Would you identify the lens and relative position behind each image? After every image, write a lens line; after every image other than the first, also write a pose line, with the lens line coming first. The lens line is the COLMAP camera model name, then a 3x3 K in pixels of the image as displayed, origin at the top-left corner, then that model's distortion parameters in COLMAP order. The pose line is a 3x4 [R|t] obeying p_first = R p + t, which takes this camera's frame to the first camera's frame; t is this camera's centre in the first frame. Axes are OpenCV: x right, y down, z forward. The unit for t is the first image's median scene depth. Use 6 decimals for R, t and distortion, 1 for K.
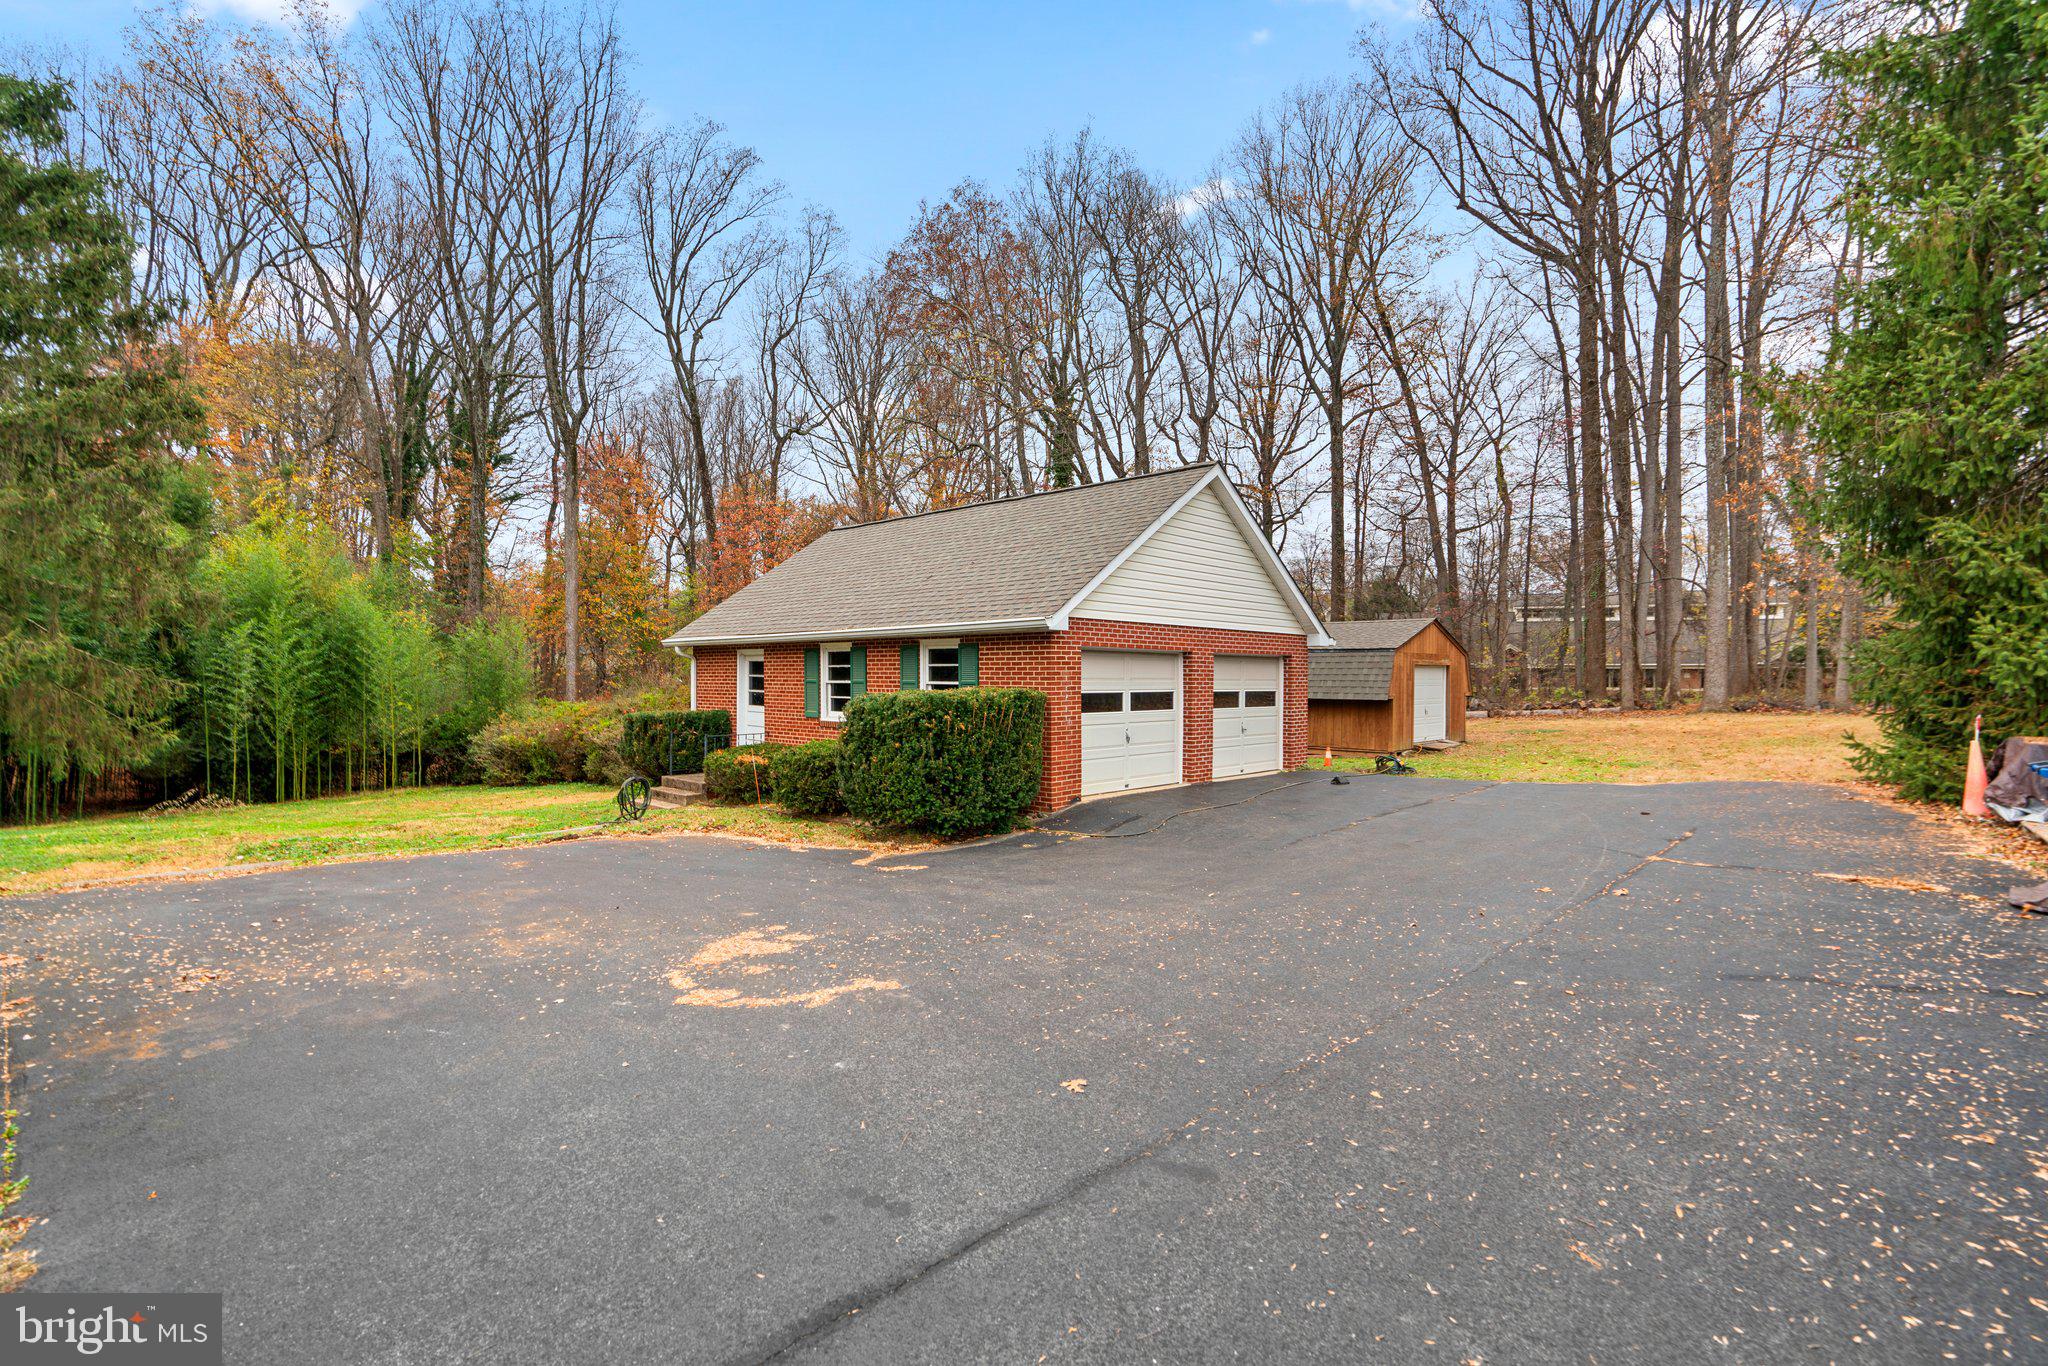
lens RADIAL K [[928.9, 0, 1022.9], [0, 928.9, 678.2], [0, 0, 1]] dist [-0.012991, 0.003927]
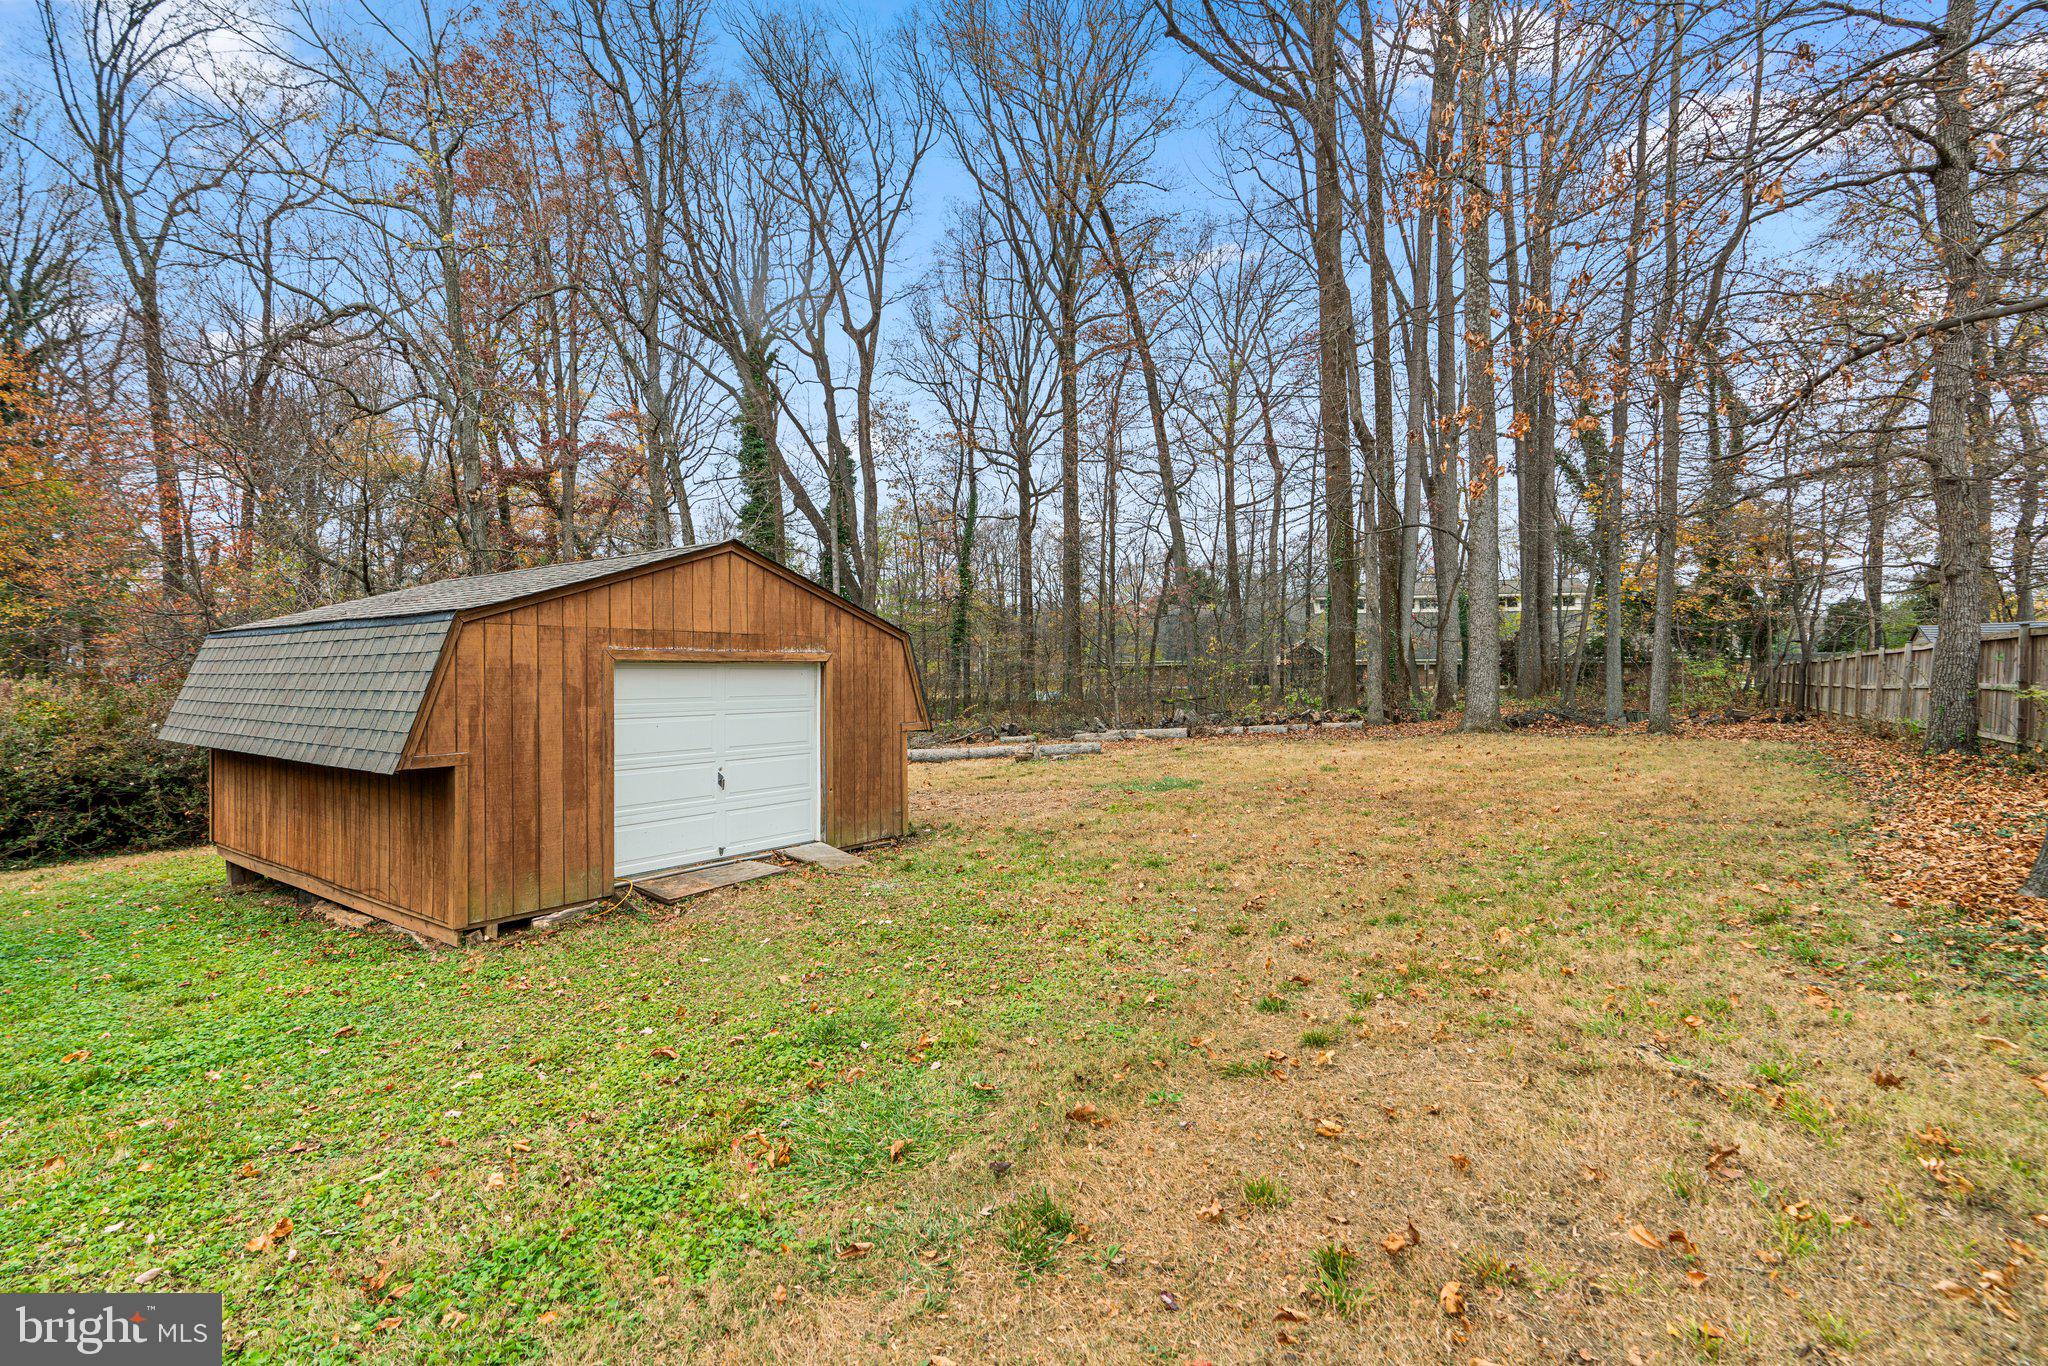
lens RADIAL K [[928.9, 0, 1016.0], [0, 928.9, 677.9], [0, 0, 1]] dist [-0.012991, 0.003927]
pose [[0.990559, -0.009883, 0.136730, 0.259175], [0.009971, 0.999950, 0.000041, -0.003053], [-0.136723, 0.001323, 0.990608, 0.307153]]
